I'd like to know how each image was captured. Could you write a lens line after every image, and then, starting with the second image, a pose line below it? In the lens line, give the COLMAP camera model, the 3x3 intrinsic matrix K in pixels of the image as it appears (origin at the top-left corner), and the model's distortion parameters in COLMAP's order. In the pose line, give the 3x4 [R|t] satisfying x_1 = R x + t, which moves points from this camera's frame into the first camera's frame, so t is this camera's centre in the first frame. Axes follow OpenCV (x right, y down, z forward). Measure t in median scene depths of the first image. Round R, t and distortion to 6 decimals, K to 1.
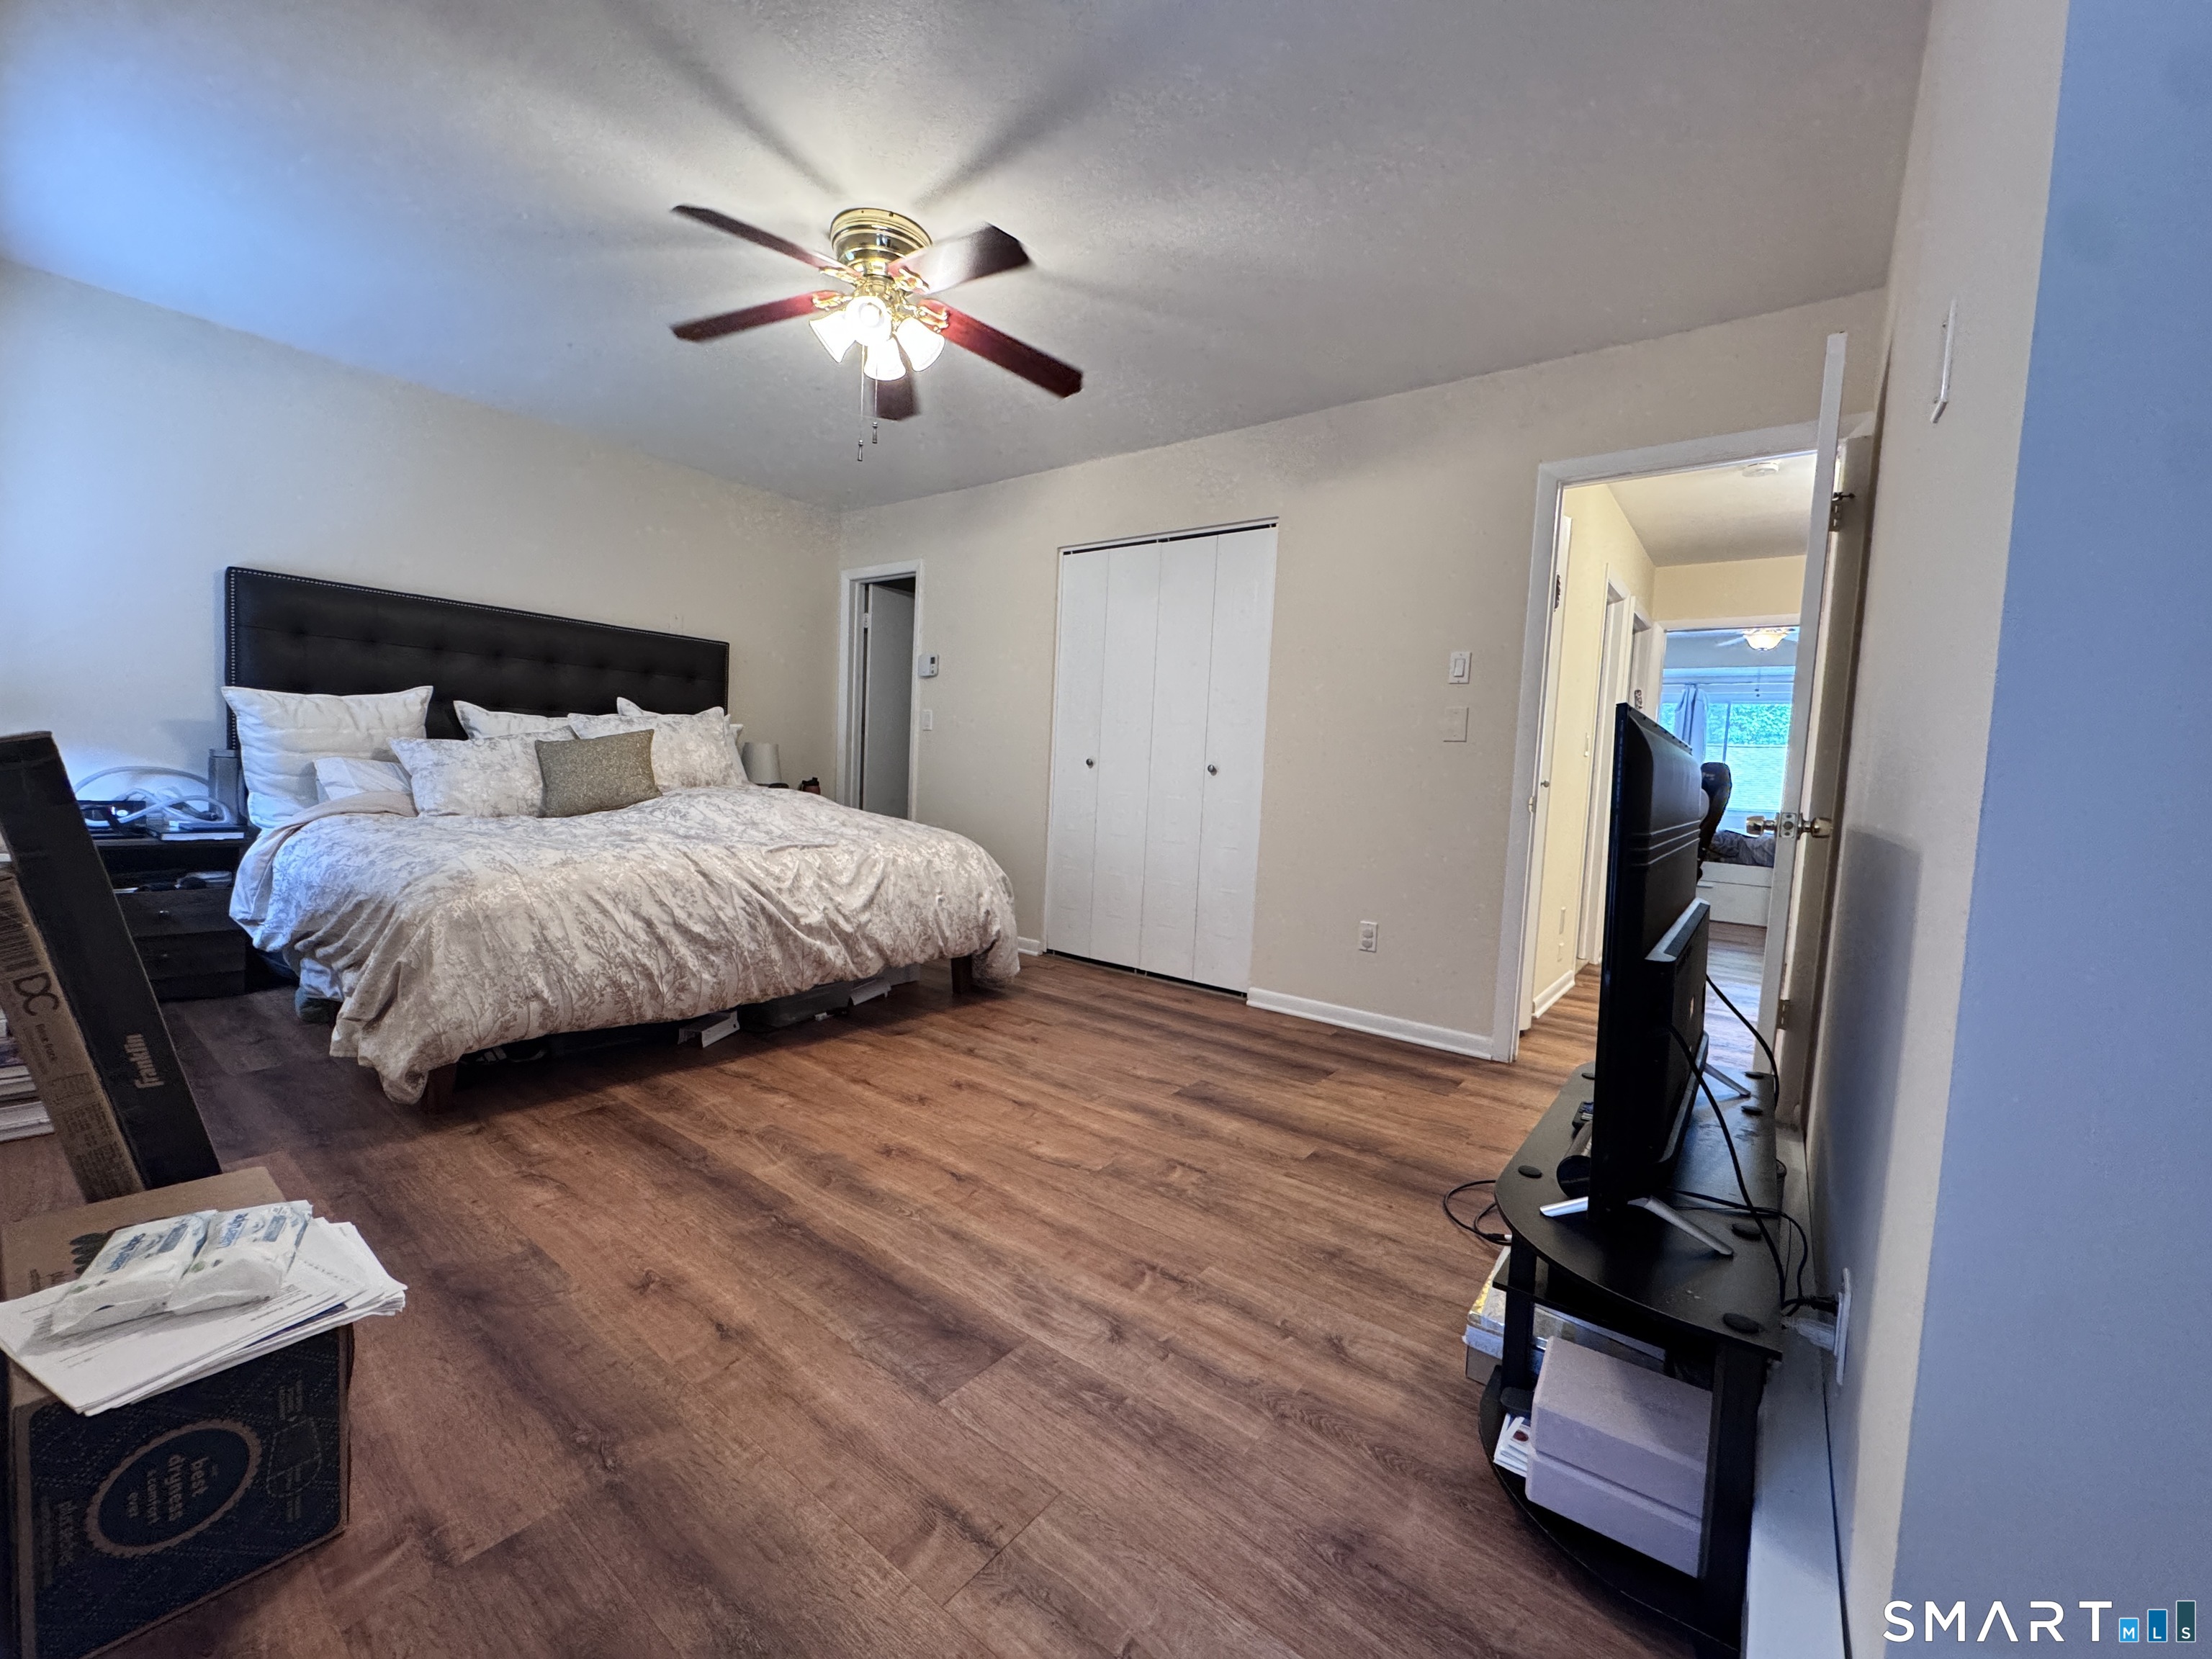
lens RADIAL K [[879.6, 0, 1104.2], [0, 879.6, 824.9], [0, 0, 1]] dist [-0.004434, 0.001060]
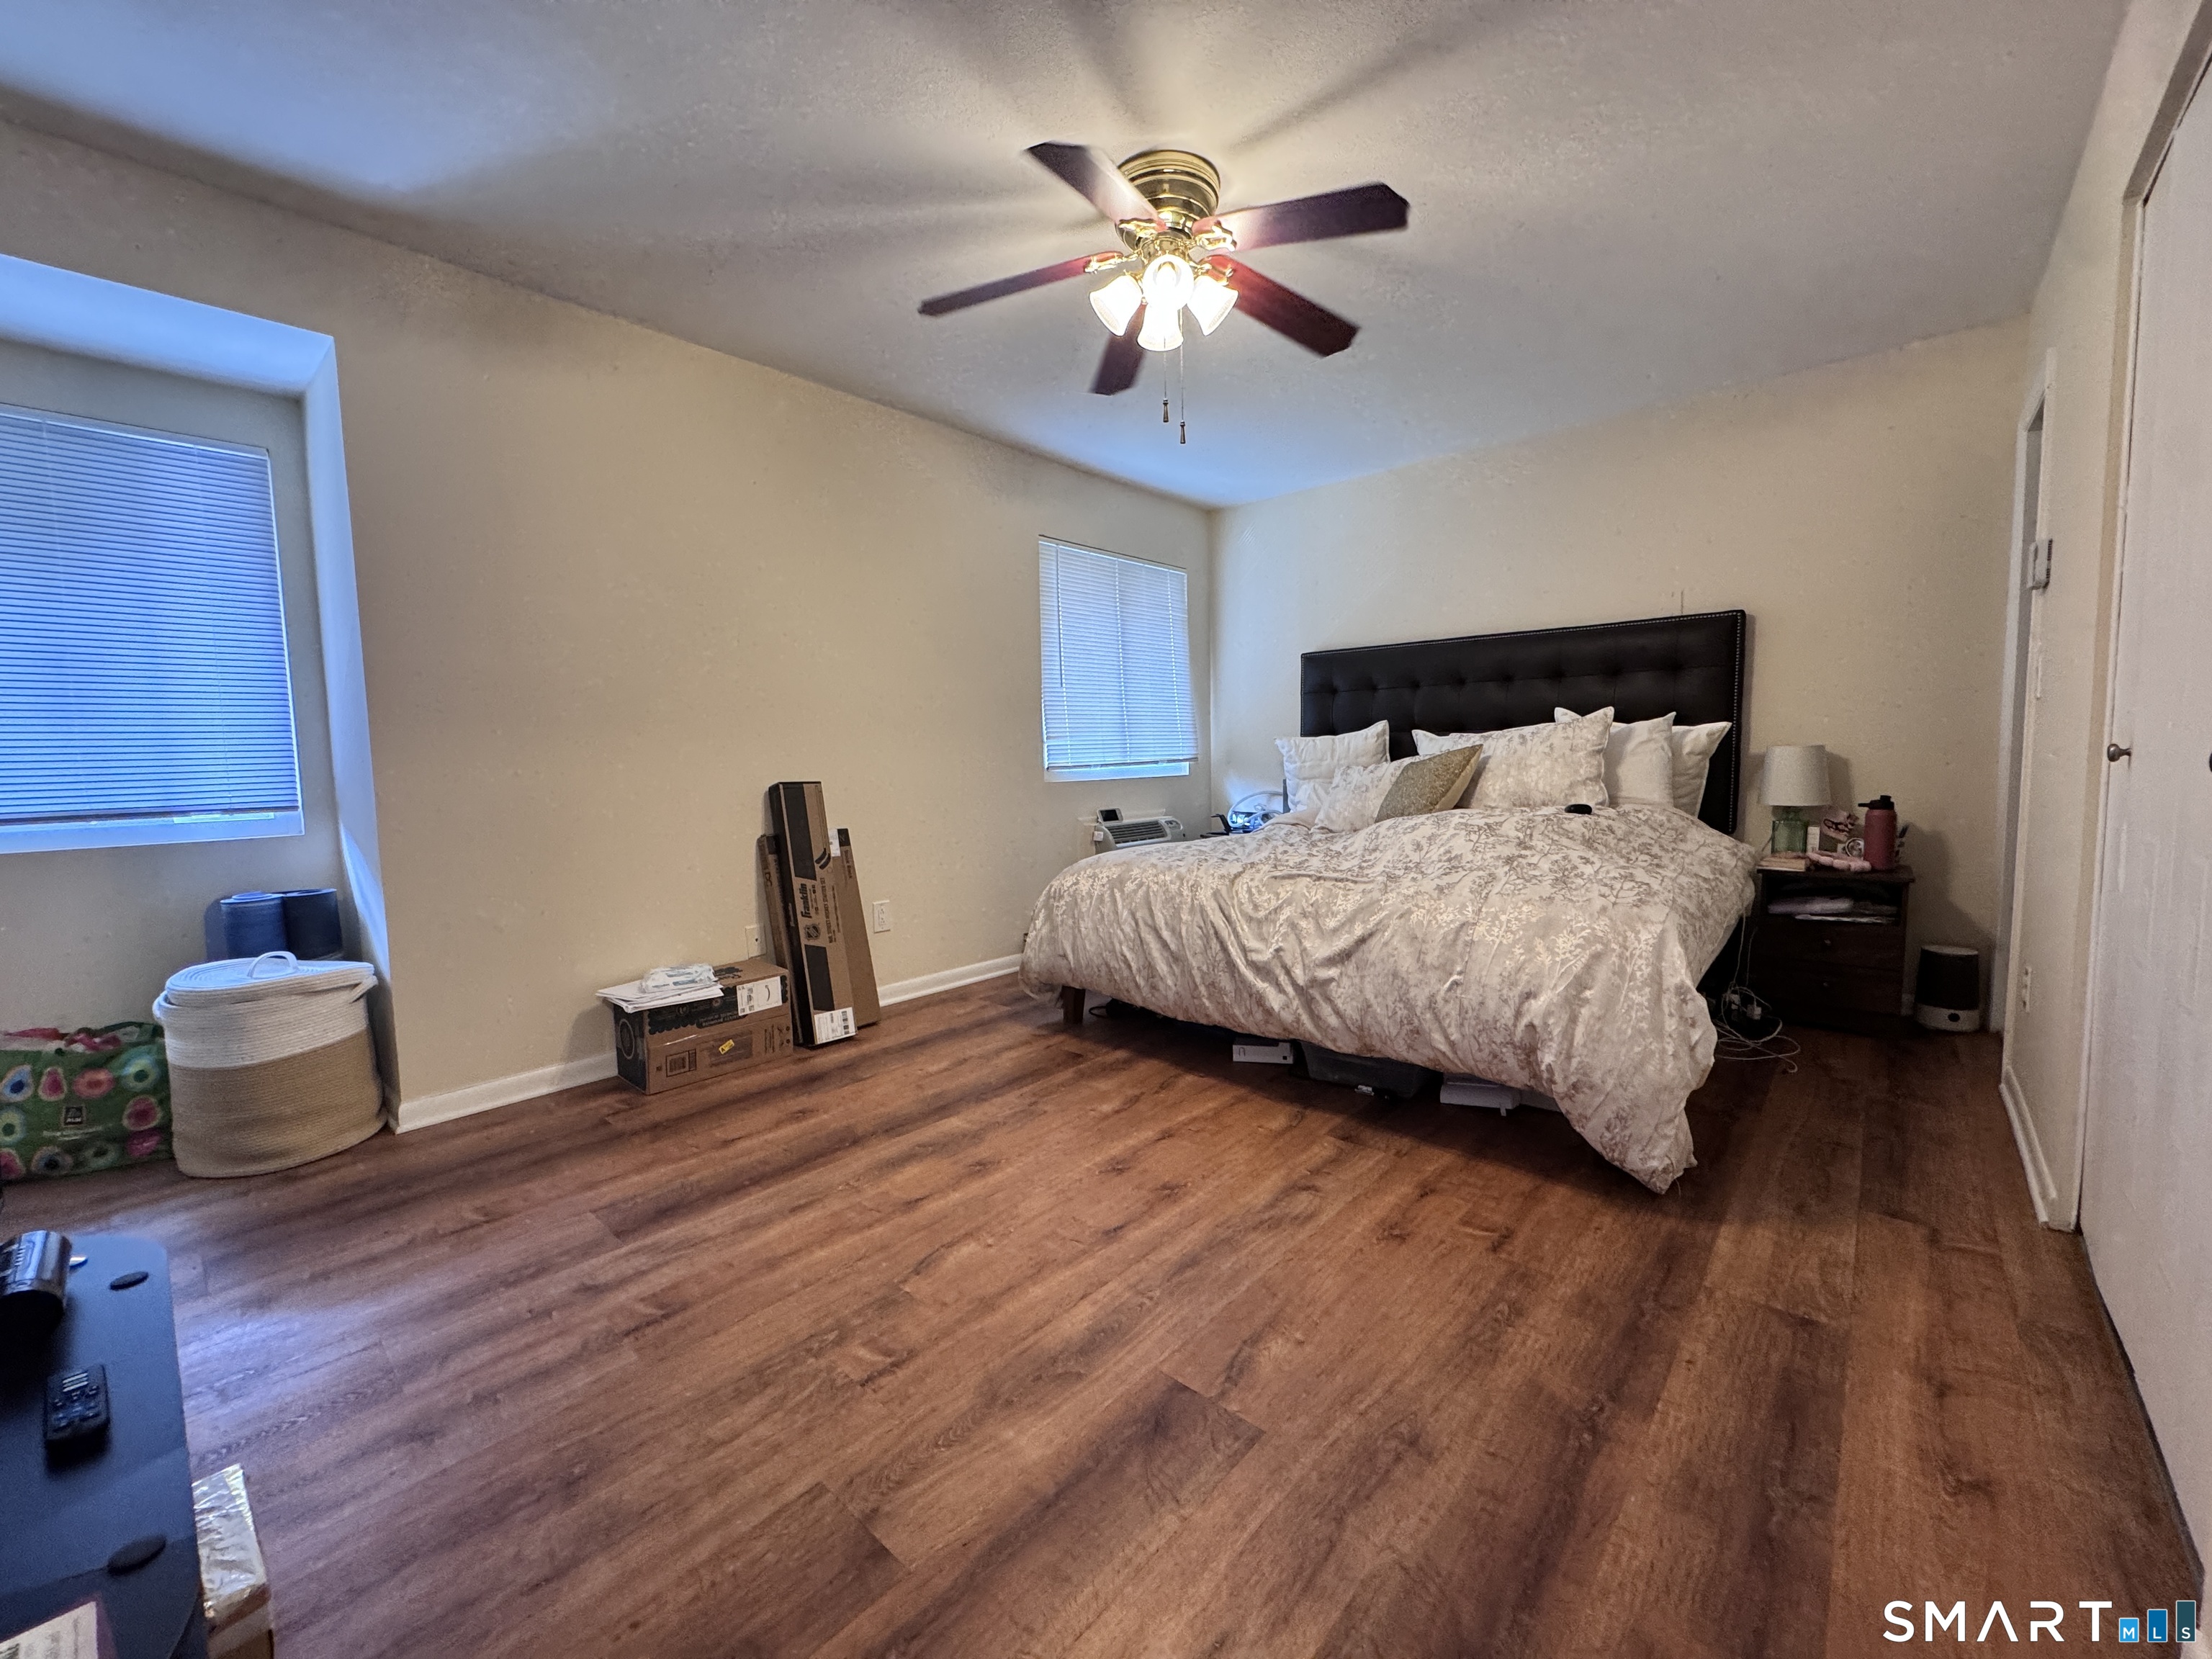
lens RADIAL K [[879.6, 0, 1105.0], [0, 879.6, 829.7], [0, 0, 1]] dist [-0.004434, 0.001060]
pose [[-0.081158, 0.035698, -0.996062, 0.638456], [-0.050383, 0.997934, 0.039870, -0.055479], [0.995427, 0.053421, -0.079192, 1.028212]]
